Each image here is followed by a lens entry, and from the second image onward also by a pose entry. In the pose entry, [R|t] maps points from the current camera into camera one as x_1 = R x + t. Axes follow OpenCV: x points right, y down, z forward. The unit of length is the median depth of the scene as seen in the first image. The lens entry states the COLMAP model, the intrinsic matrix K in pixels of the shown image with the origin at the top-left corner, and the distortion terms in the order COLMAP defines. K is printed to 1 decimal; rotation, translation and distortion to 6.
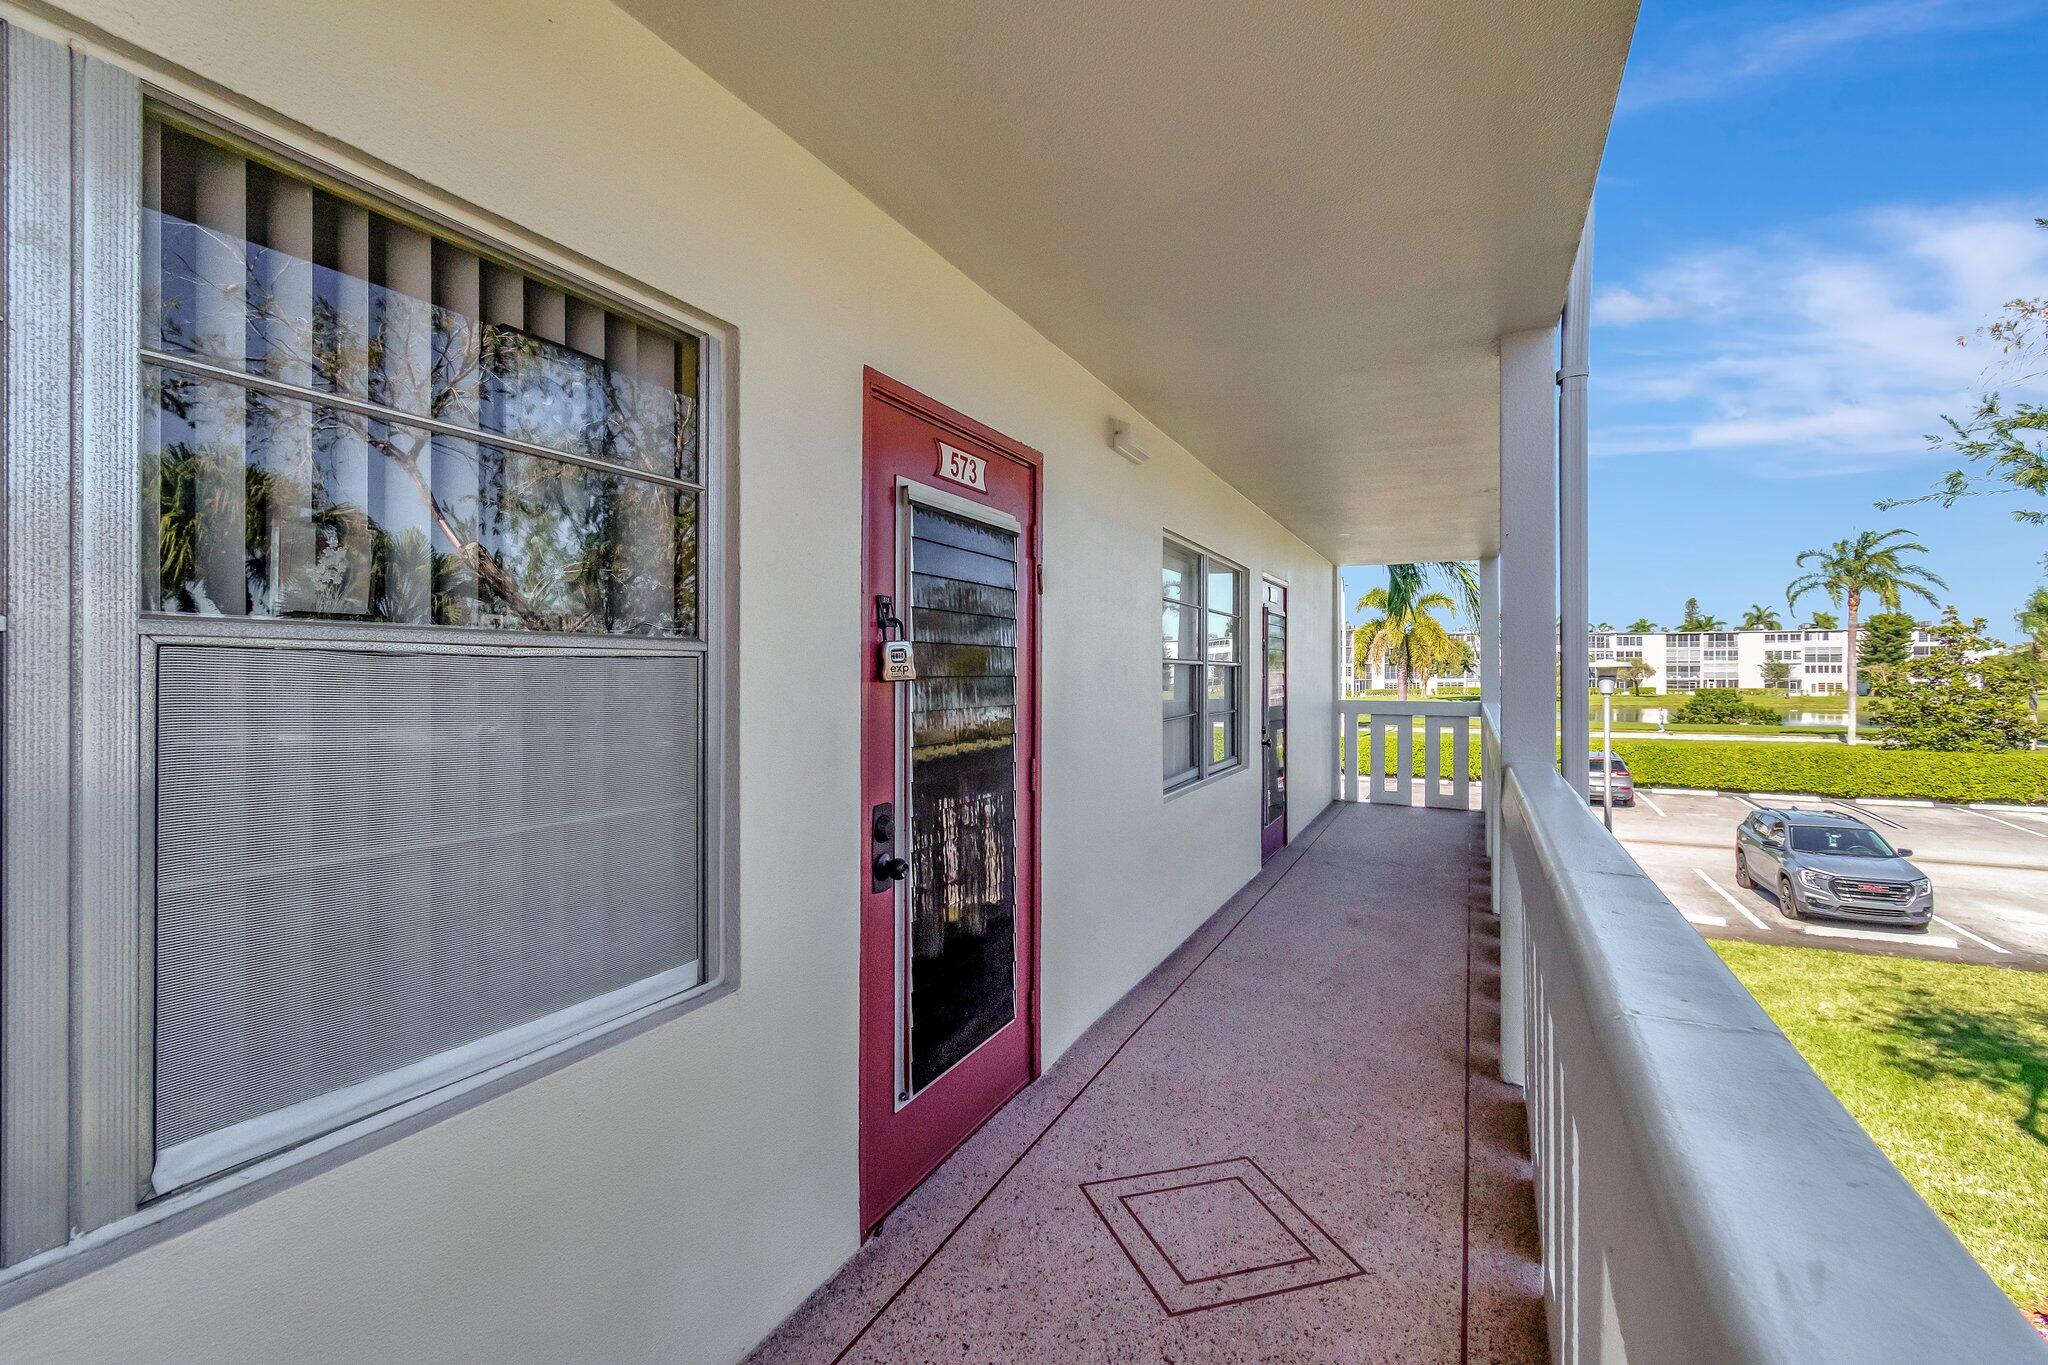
lens RADIAL K [[906.8, 0, 1008.7], [0, 906.8, 671.5], [0, 0, 1]] dist [0.001506, -0.000372]
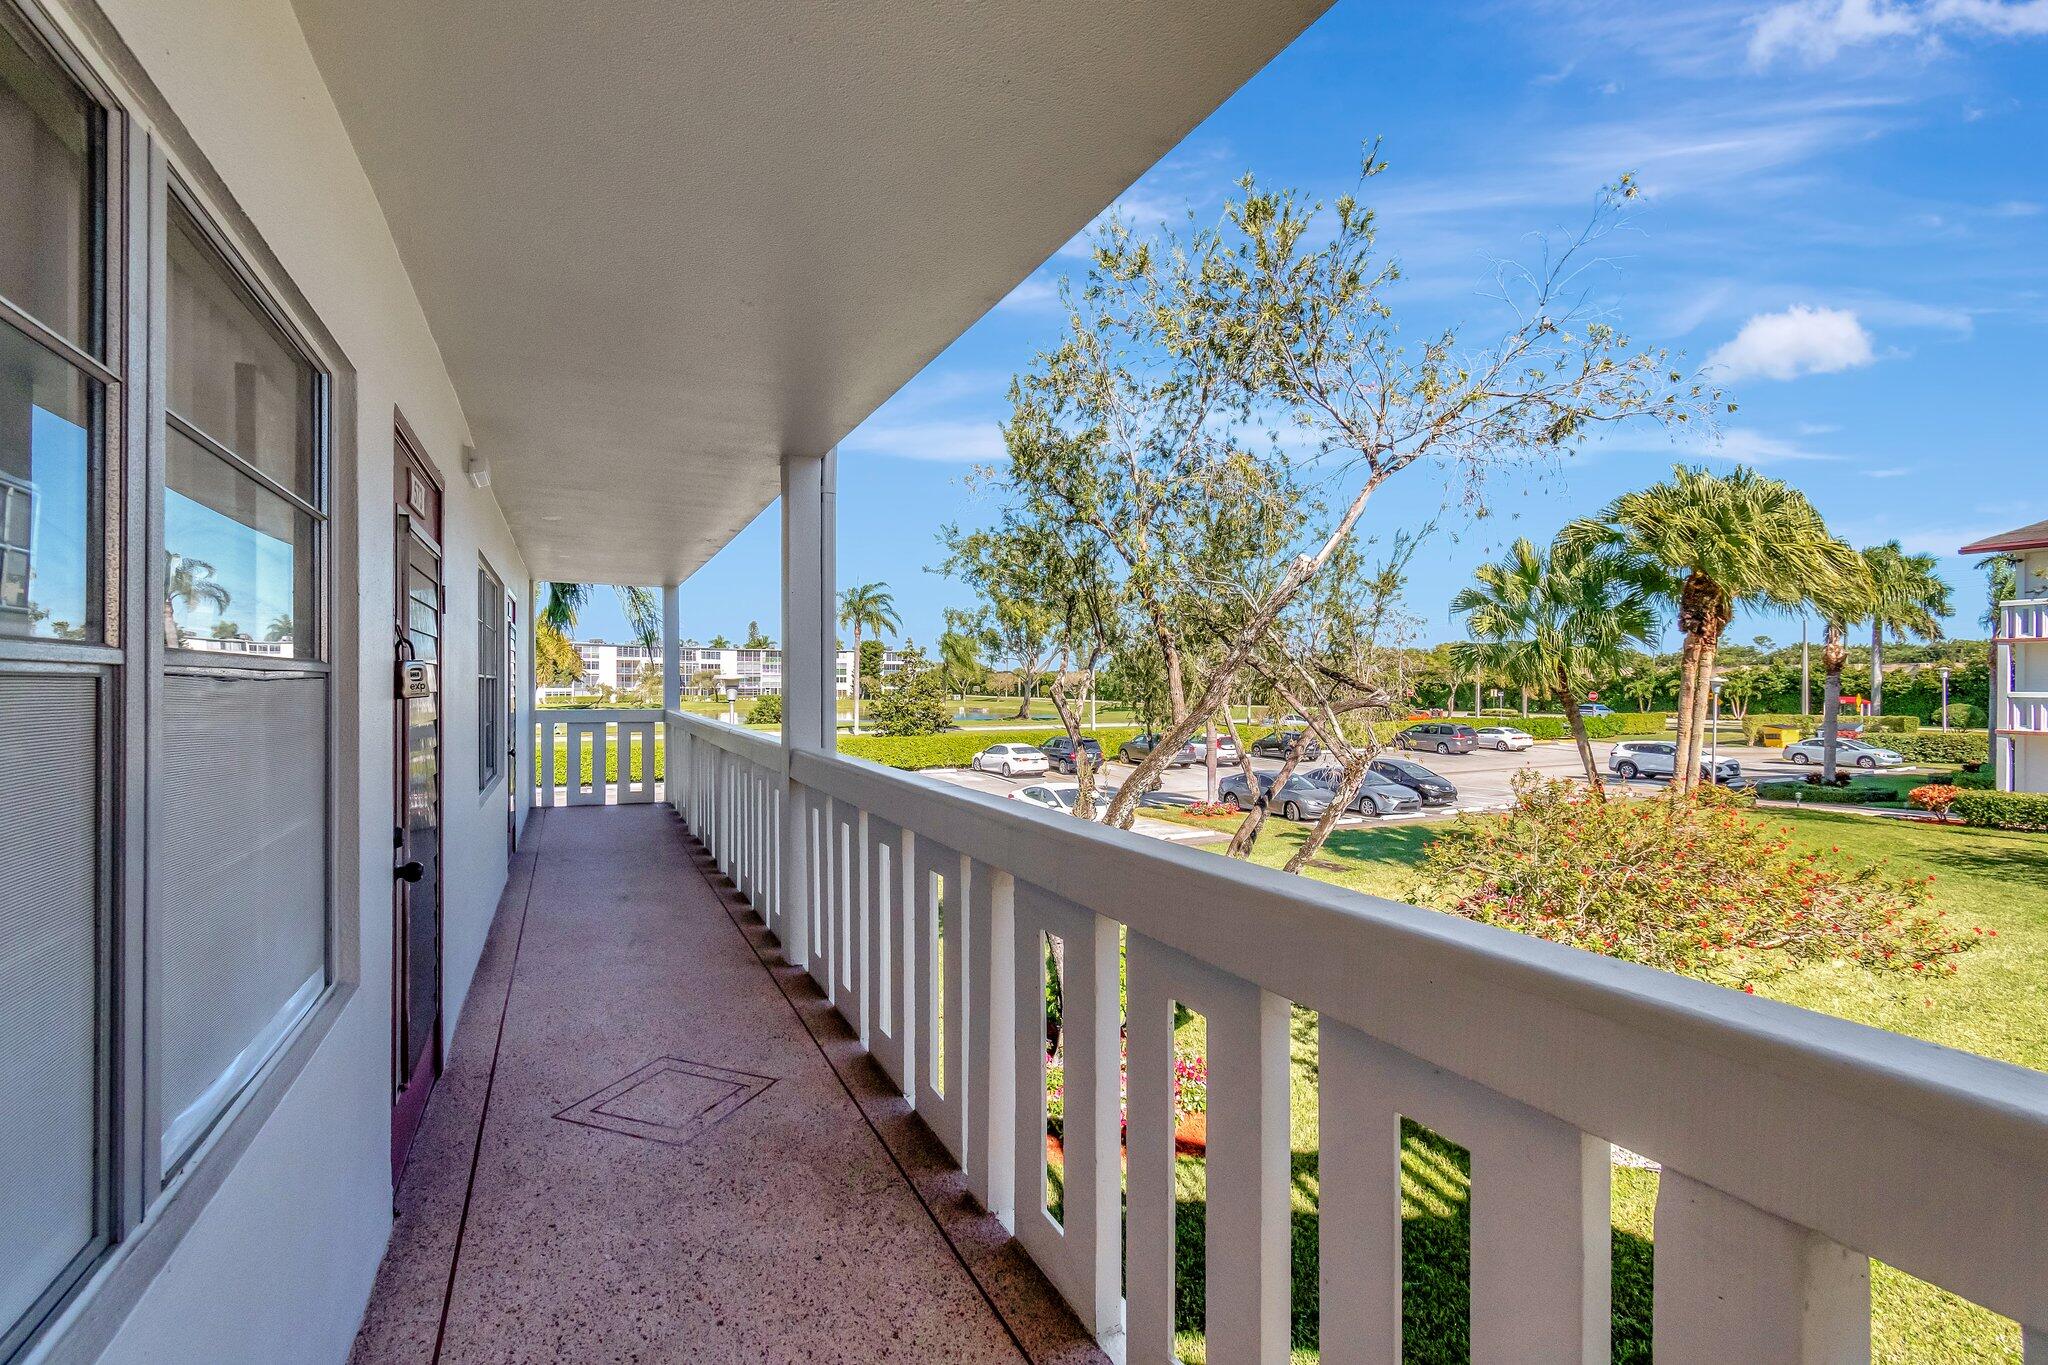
lens RADIAL K [[906.8, 0, 1008.7], [0, 906.8, 671.5], [0, 0, 1]] dist [0.001506, -0.000372]
pose [[0.600297, 0.010047, 0.799714, -0.146040], [-0.001789, 0.999935, -0.011220, -0.002556], [-0.799775, 0.005304, 0.600276, -0.056863]]
